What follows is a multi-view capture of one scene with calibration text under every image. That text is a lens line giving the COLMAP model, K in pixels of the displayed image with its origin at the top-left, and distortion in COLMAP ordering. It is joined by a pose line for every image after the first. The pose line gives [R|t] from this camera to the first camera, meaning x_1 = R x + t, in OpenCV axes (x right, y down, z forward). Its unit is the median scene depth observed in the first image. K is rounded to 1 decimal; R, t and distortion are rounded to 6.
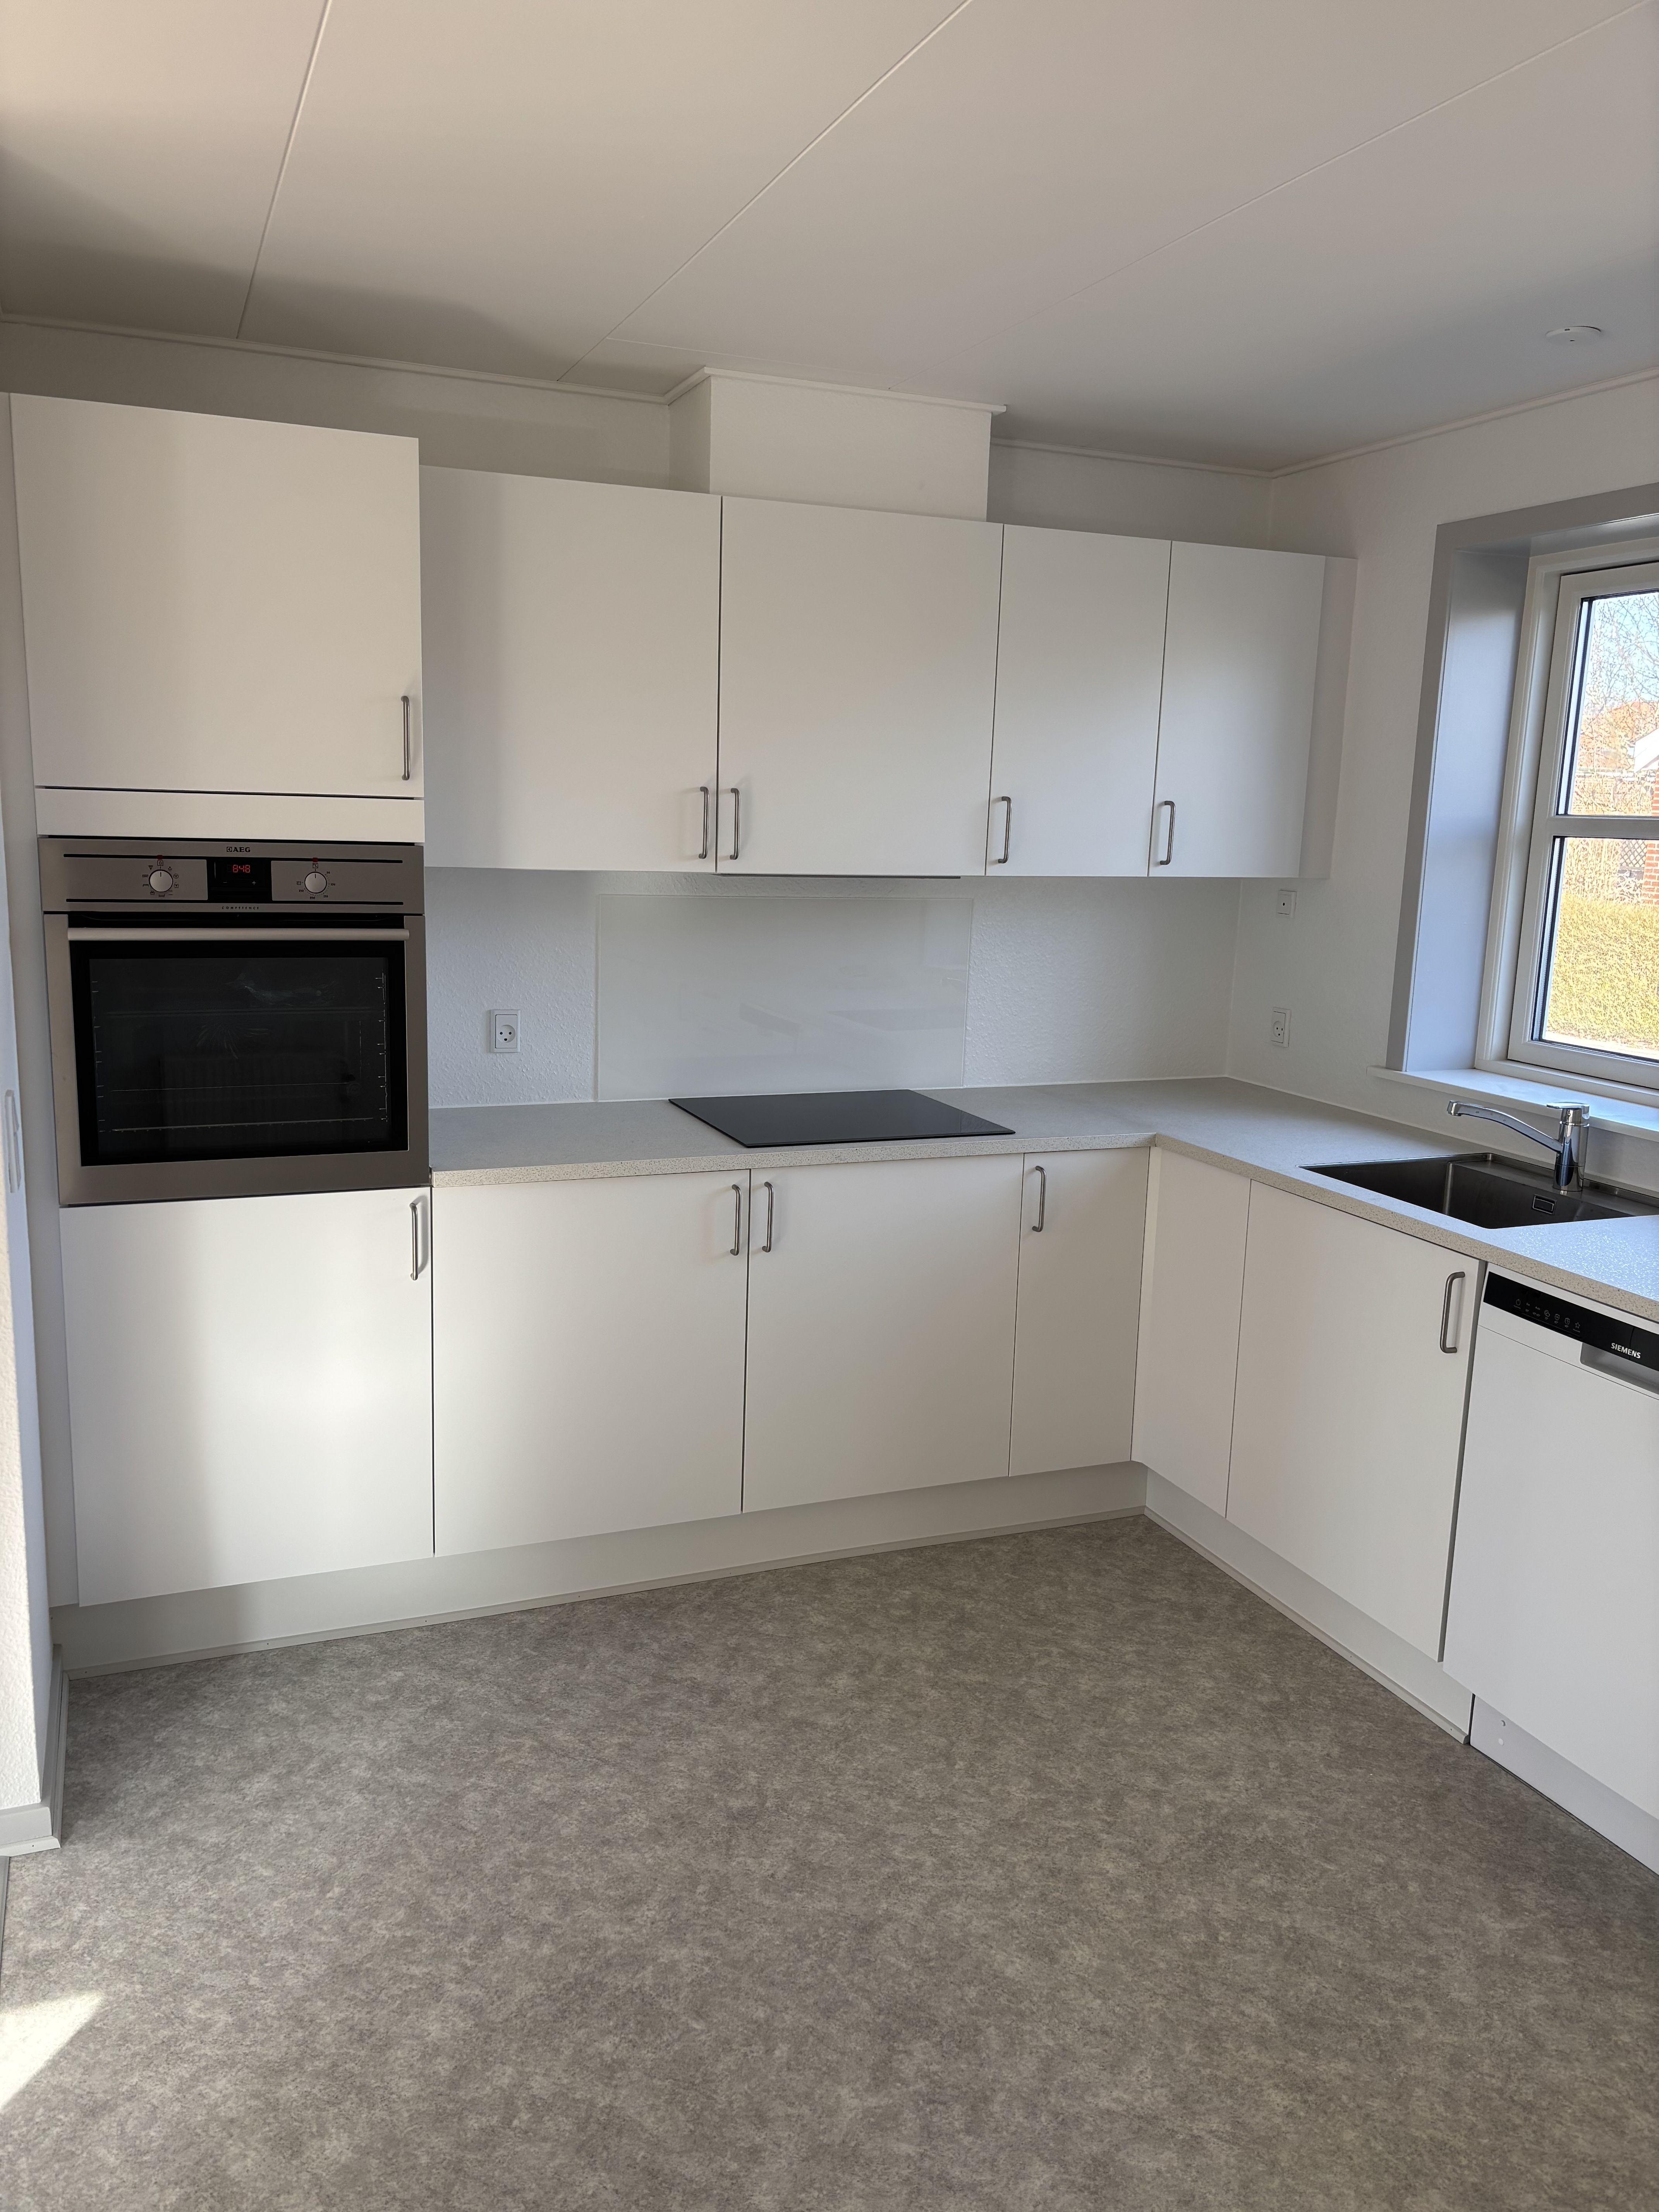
lens RADIAL K [[1662.0, 0, 817.6], [0, 1662.0, 1104.7], [0, 0, 1]] dist [0.027233, -0.027917]
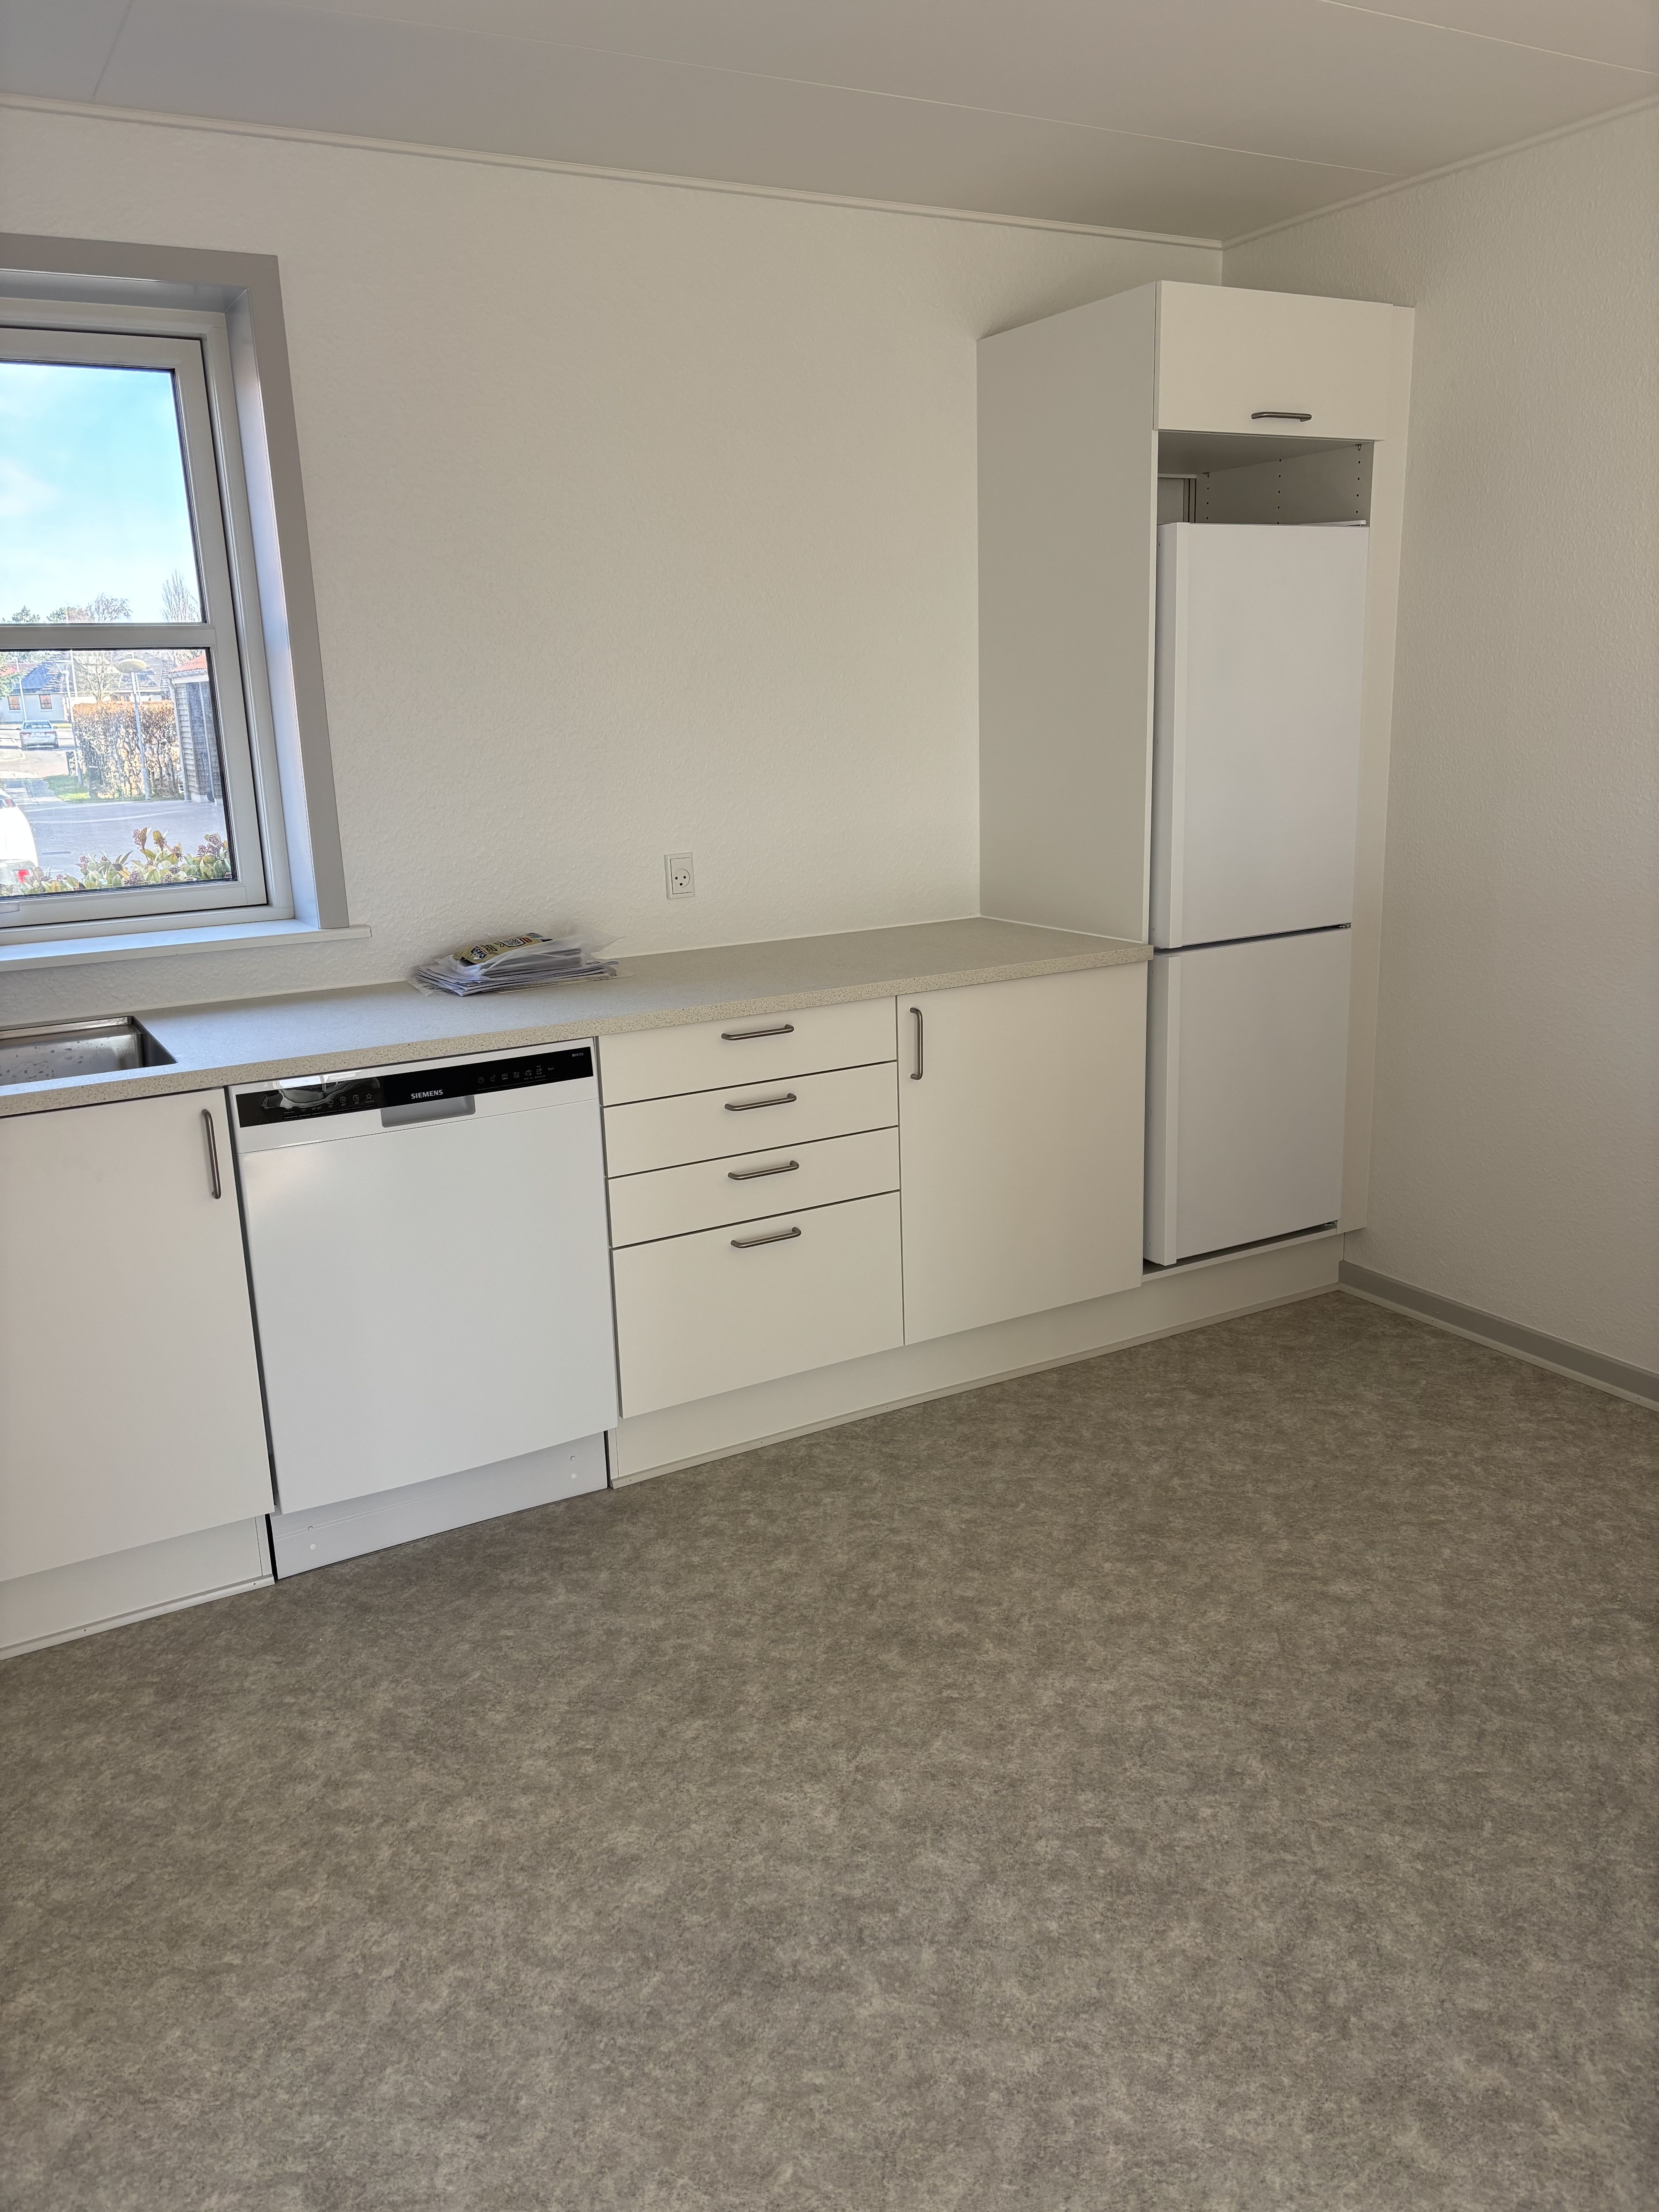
lens RADIAL K [[1662.0, 0, 818.5], [0, 1662.0, 1102.6], [0, 0, 1]] dist [0.027233, -0.027917]
pose [[-0.132462, -0.261417, 0.956094, -0.646392], [0.203680, 0.936829, 0.284368, -0.115263], [-0.970035, 0.232405, -0.070849, 0.886093]]
